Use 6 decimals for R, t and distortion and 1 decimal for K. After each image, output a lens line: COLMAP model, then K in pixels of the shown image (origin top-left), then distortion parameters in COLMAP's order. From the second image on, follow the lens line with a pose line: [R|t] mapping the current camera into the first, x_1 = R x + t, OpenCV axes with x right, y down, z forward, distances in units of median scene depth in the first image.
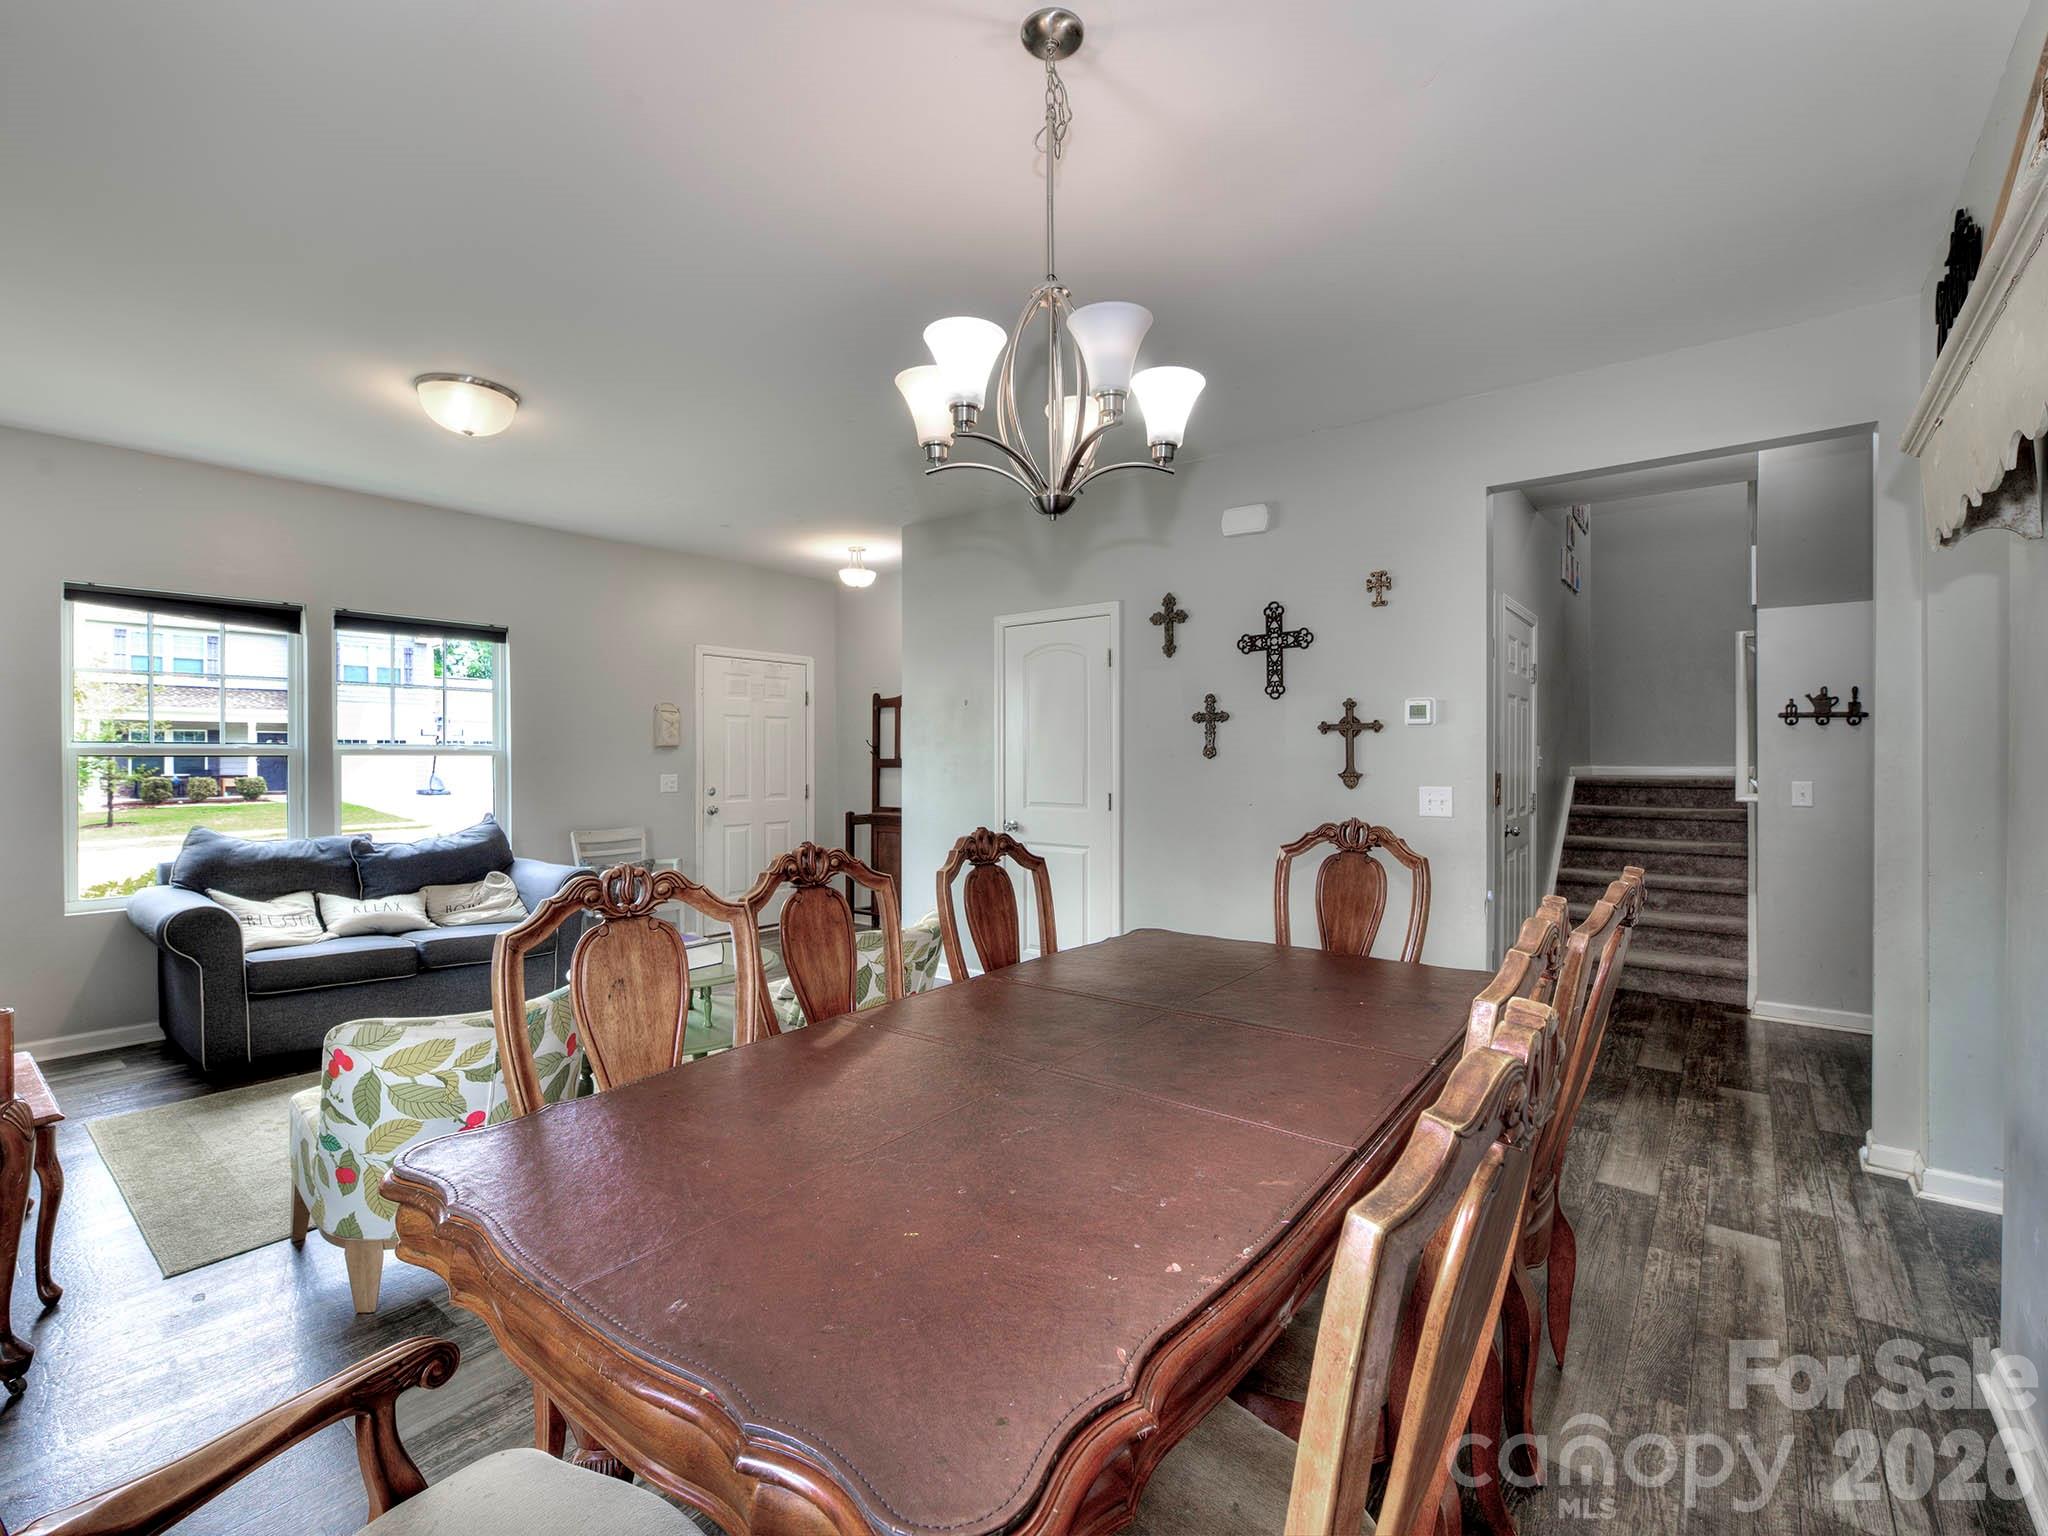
lens RADIAL K [[906.6, 0, 1032.4], [0, 906.6, 759.9], [0, 0, 1]] dist [0.003166, -0.003589]
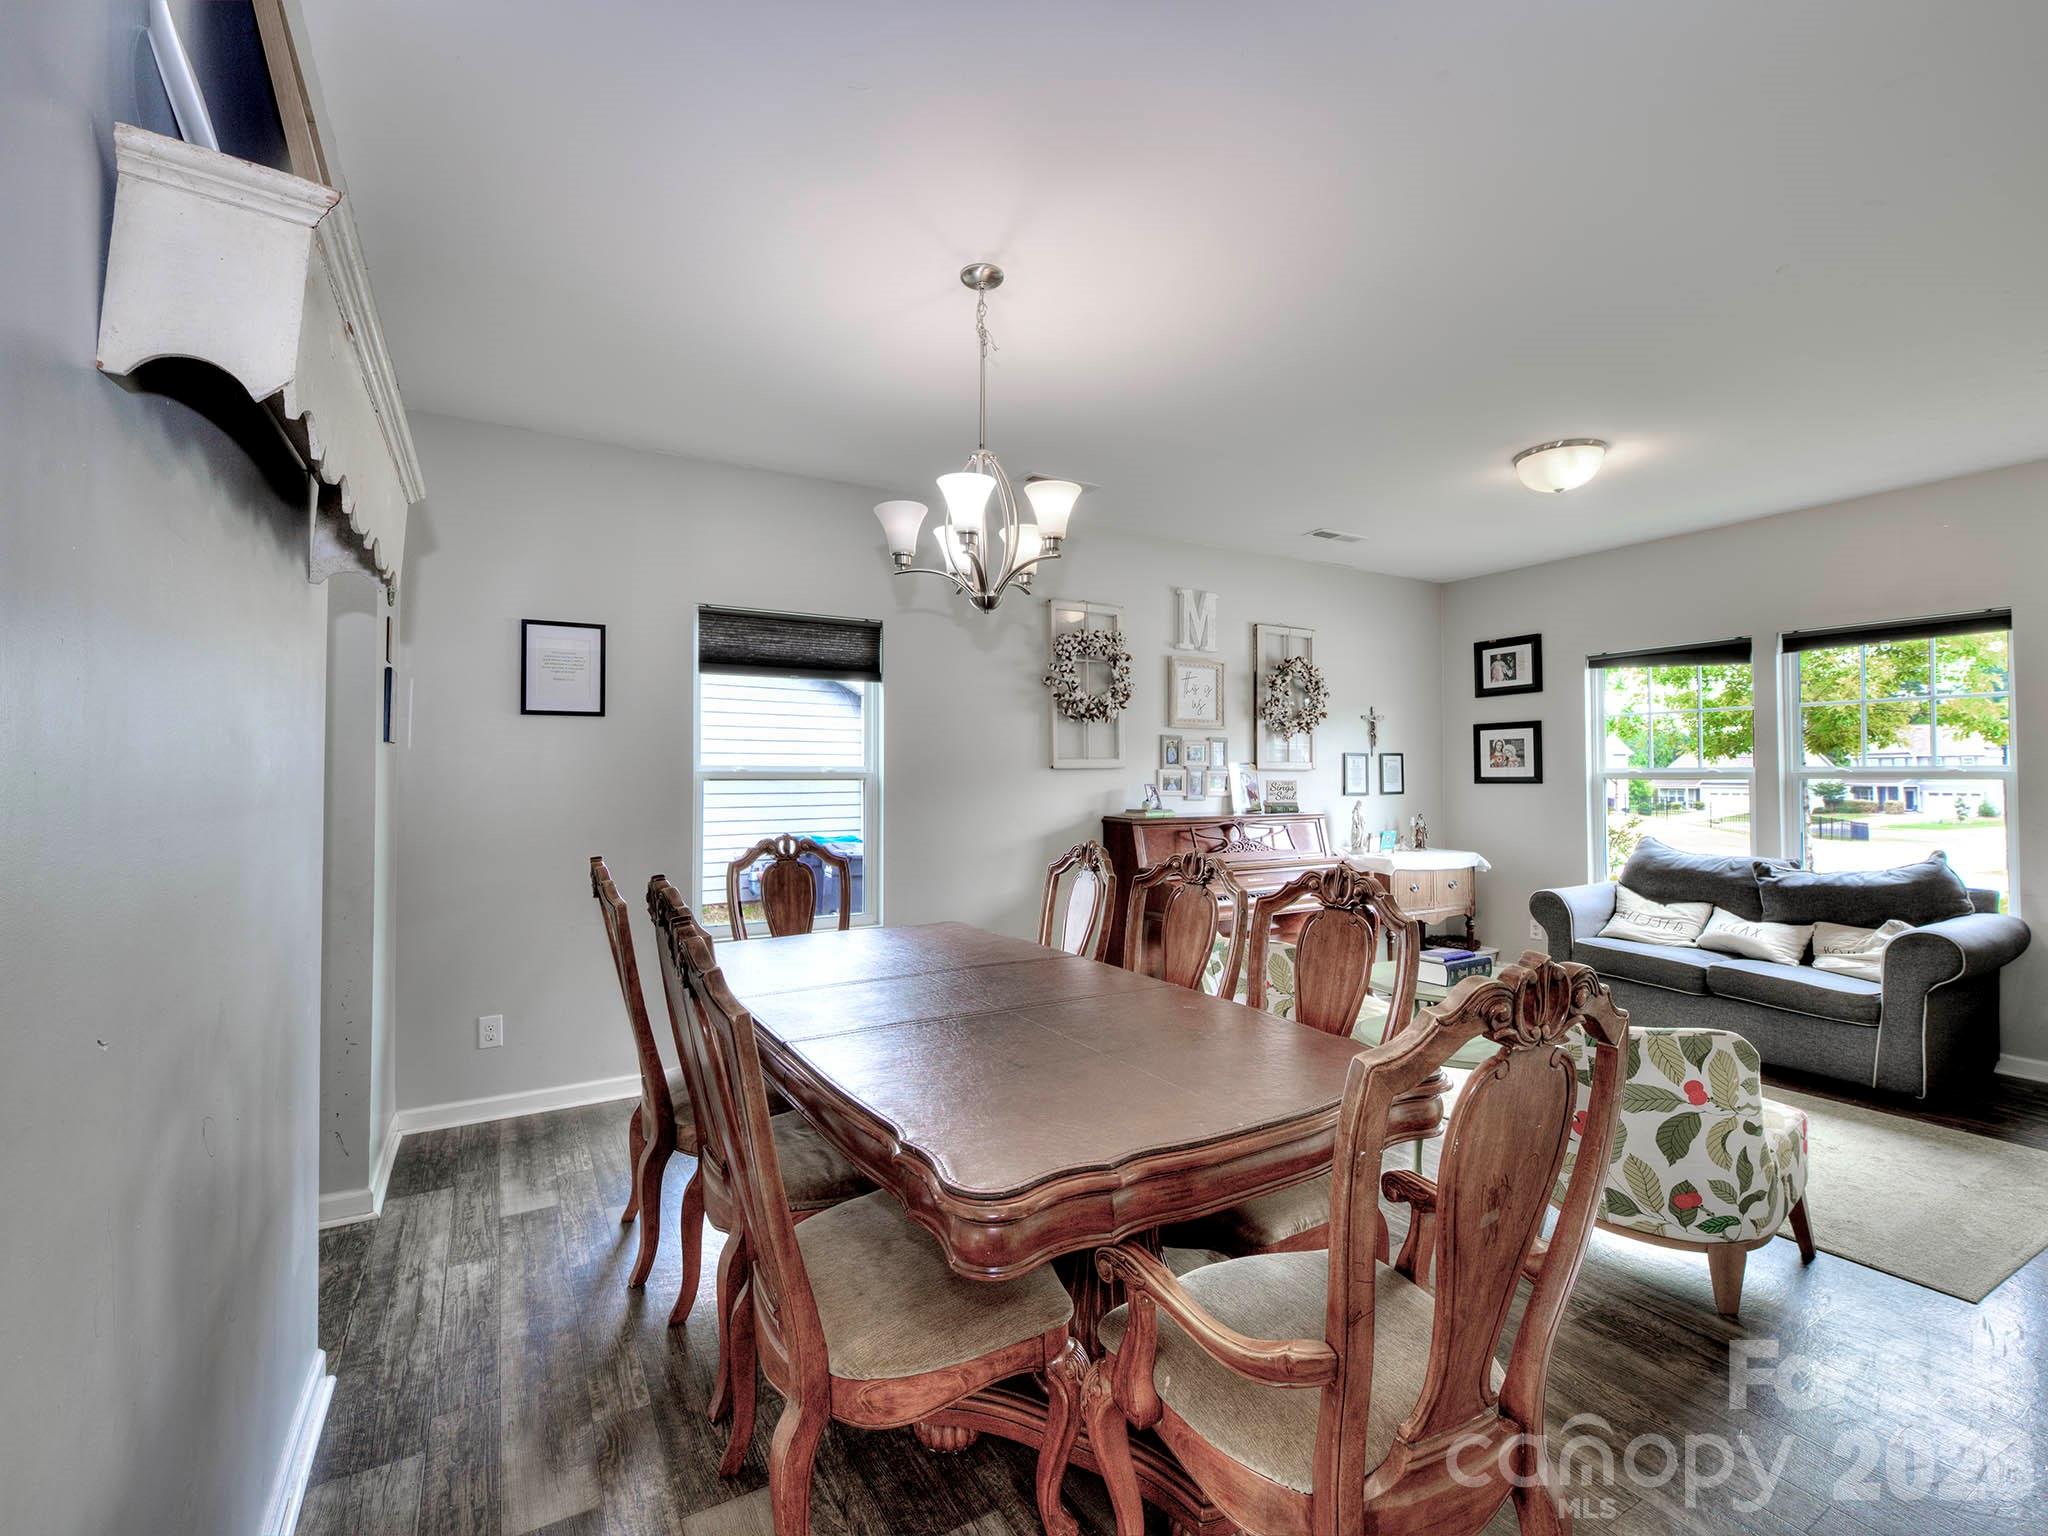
lens RADIAL K [[906.6, 0, 1018.7], [0, 906.6, 756.4], [0, 0, 1]] dist [0.003166, -0.003589]
pose [[-0.377585, -0.019709, -0.925765, 0.472381], [-0.003317, 0.999796, -0.019933, -0.005521], [0.925969, -0.004455, -0.377573, 0.584198]]
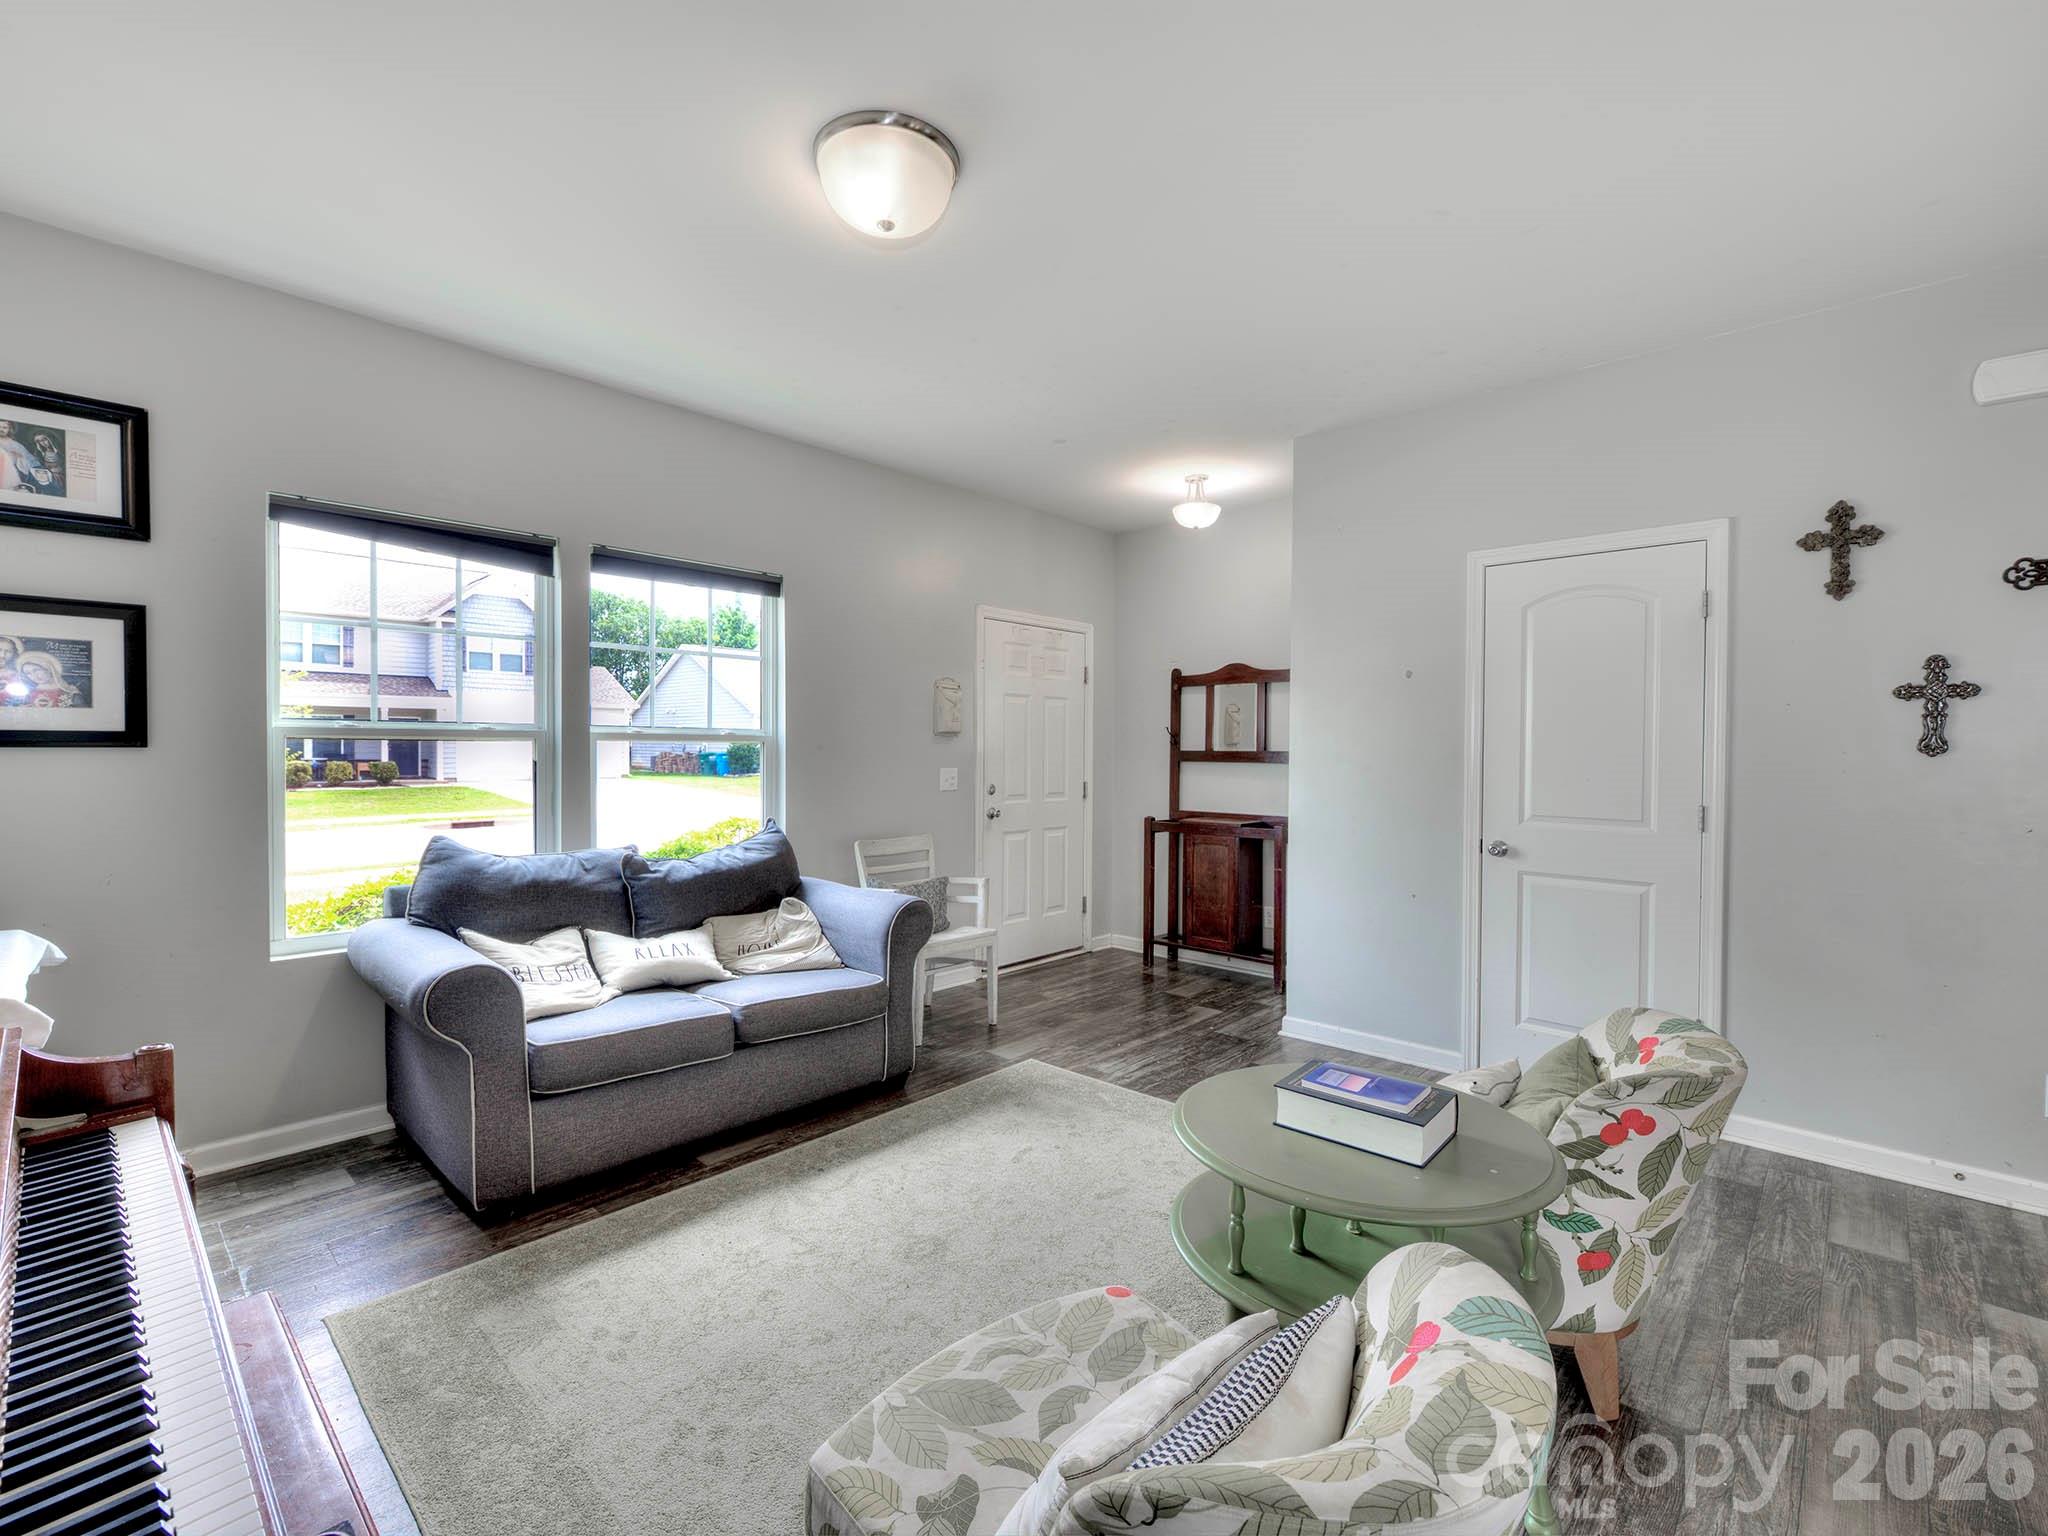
lens RADIAL K [[906.6, 0, 1024.3], [0, 906.6, 758.1], [0, 0, 1]] dist [0.003166, -0.003589]
pose [[0.996475, 0.011111, -0.083155, -0.343749], [-0.010546, 0.999918, 0.007224, 0.001368], [0.083228, -0.006321, 0.996510, 0.278149]]
